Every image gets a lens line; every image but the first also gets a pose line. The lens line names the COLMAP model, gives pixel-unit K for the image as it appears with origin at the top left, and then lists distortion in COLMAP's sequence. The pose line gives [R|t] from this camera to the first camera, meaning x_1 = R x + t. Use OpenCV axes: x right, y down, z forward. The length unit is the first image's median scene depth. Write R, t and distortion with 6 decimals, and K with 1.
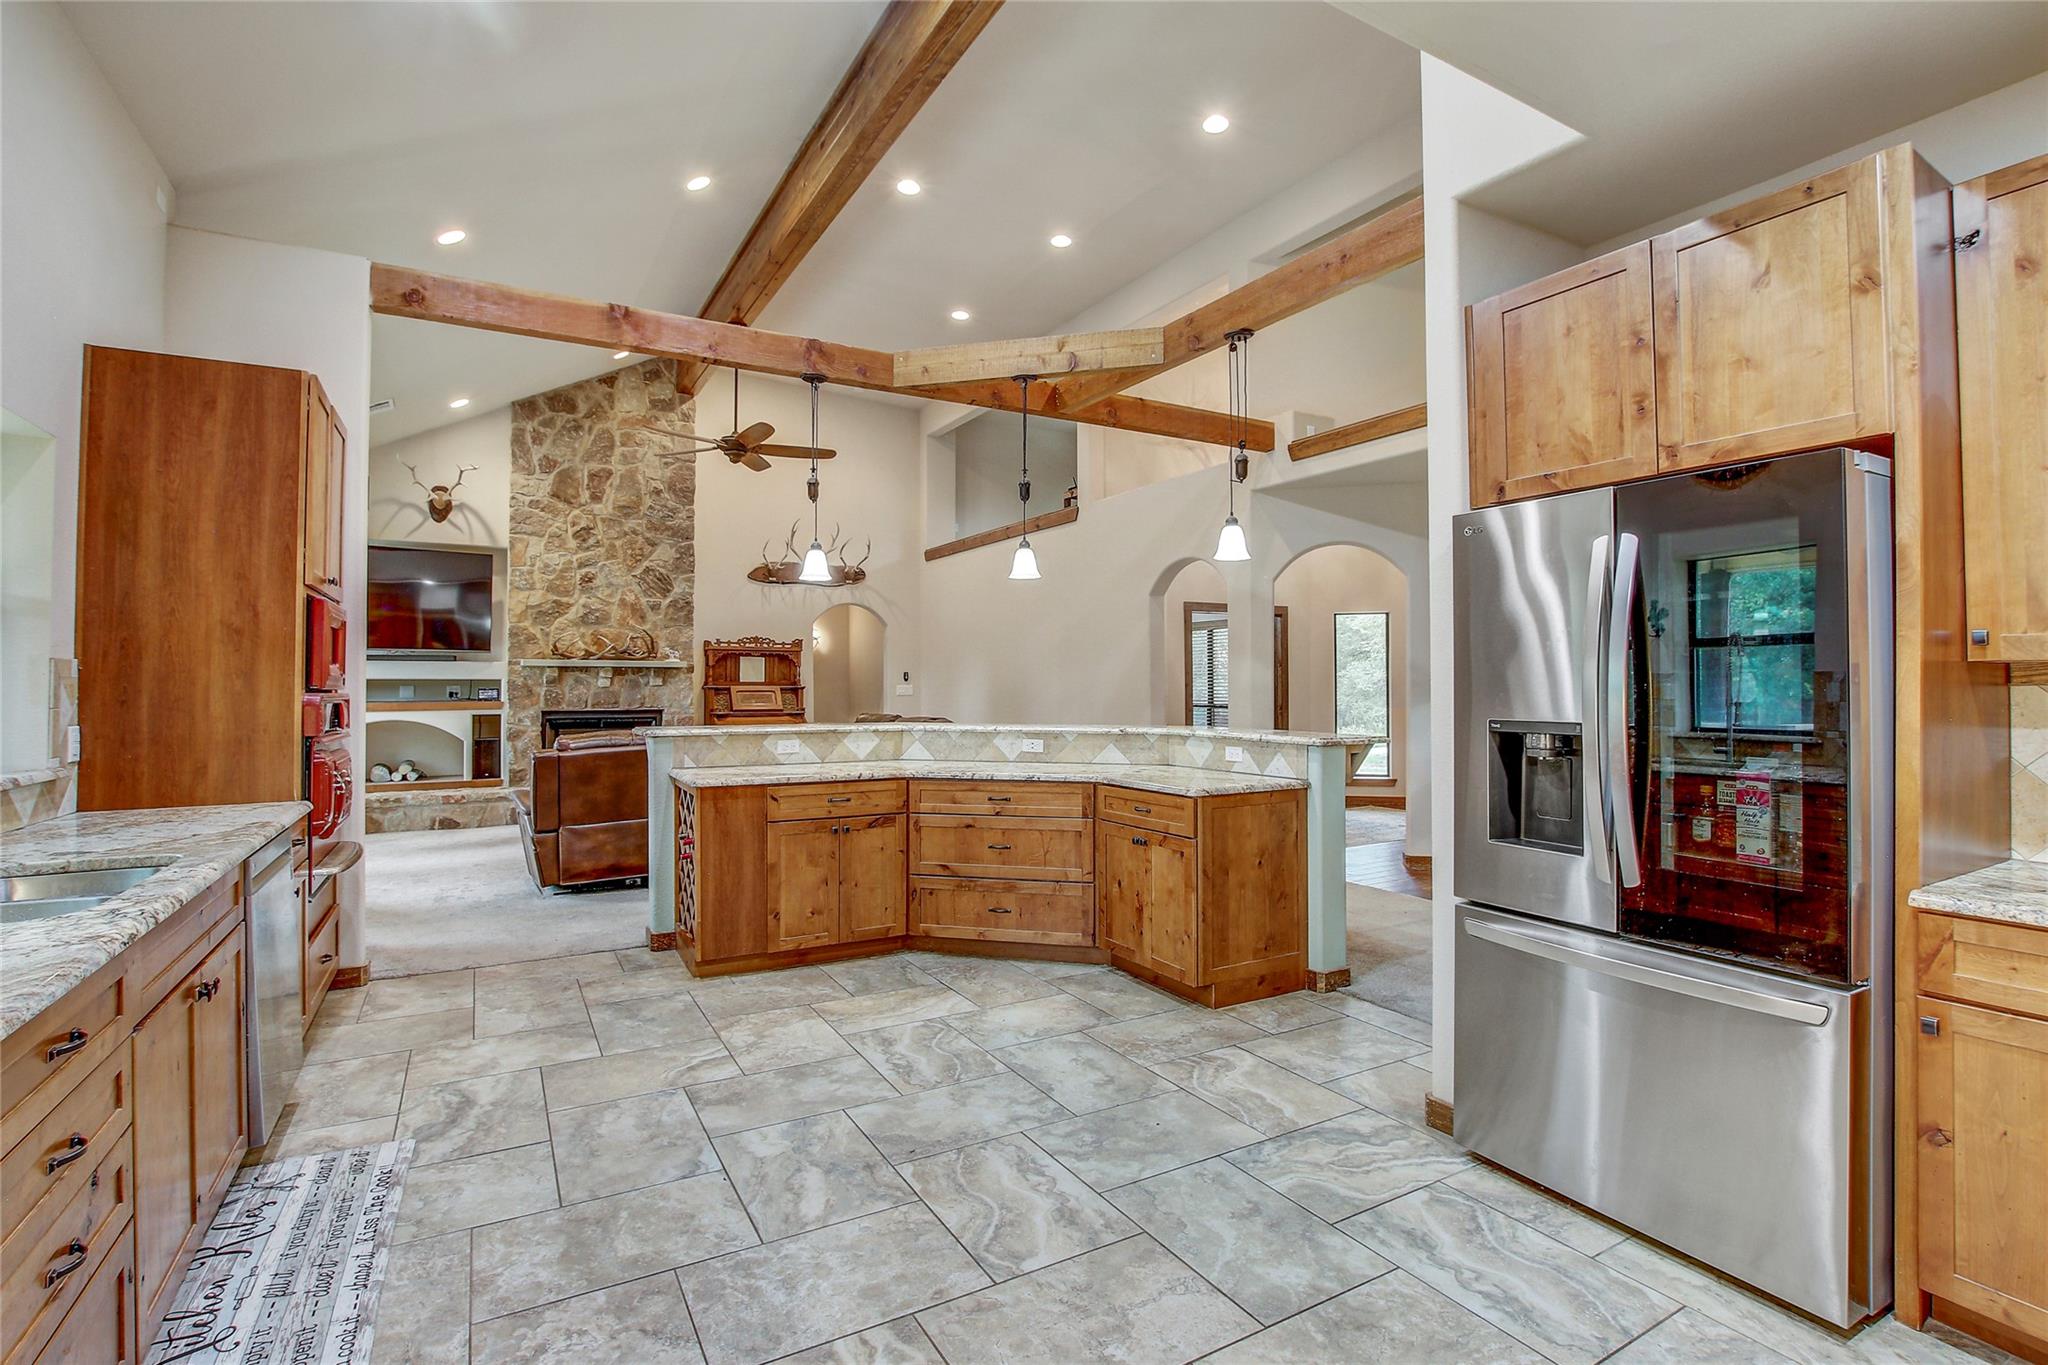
lens RADIAL K [[949.8, 0, 1022.0], [0, 949.8, 669.9], [0, 0, 1]] dist [-0.034372, 0.004958]
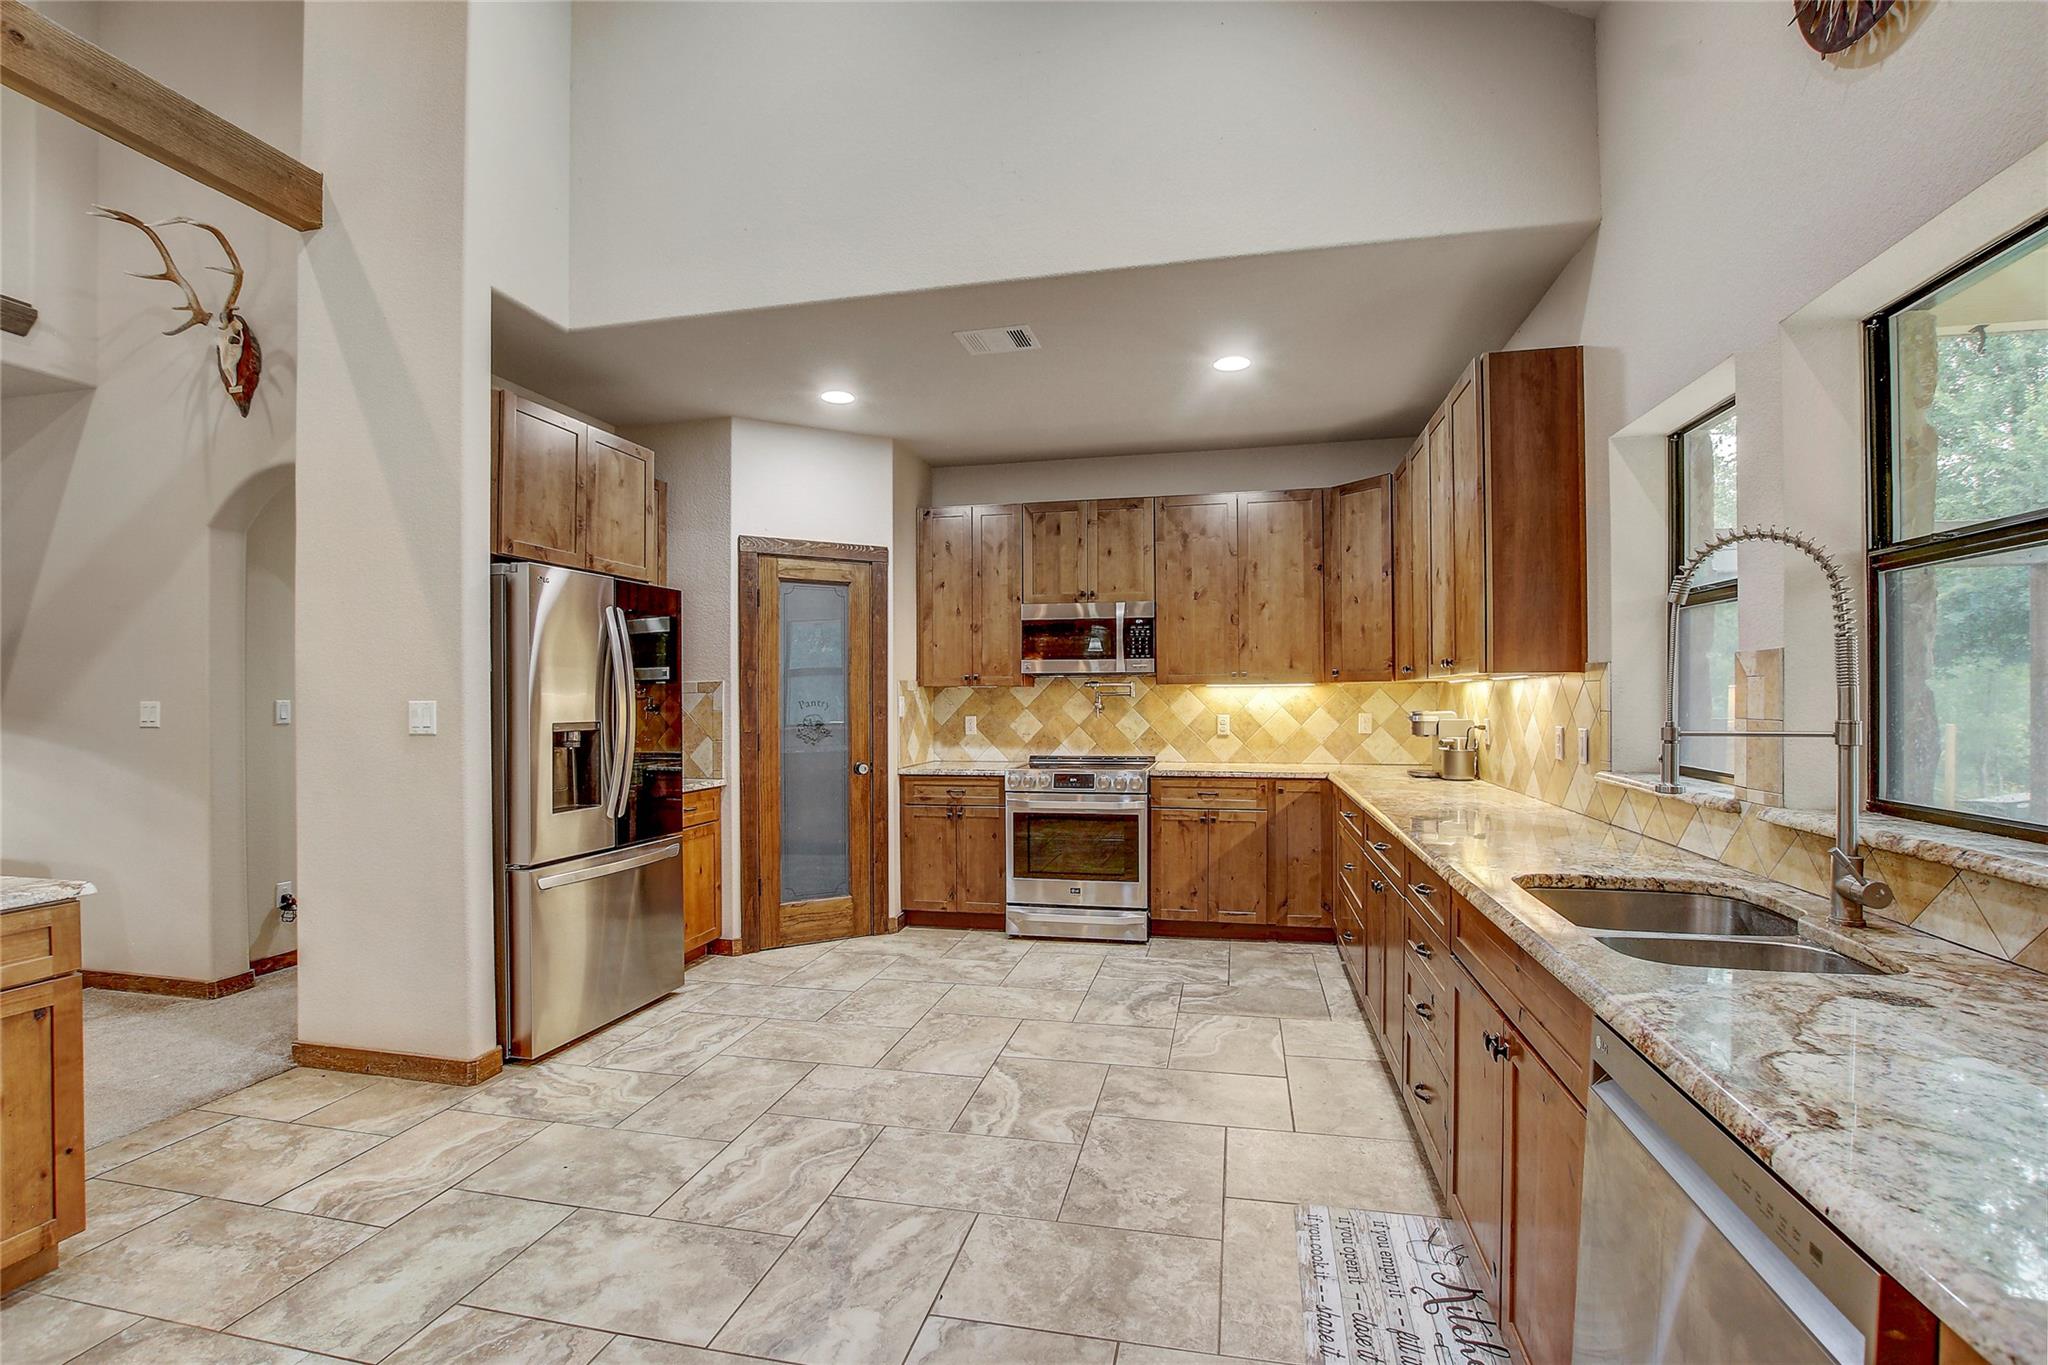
lens RADIAL K [[949.8, 0, 1023.9], [0, 949.8, 688.2], [0, 0, 1]] dist [-0.034372, 0.004958]
pose [[-0.737744, 0.011287, 0.674987, -0.248226], [-0.003054, 0.999794, -0.020055, 0.007561], [-0.675074, -0.016857, -0.737557, 0.418598]]
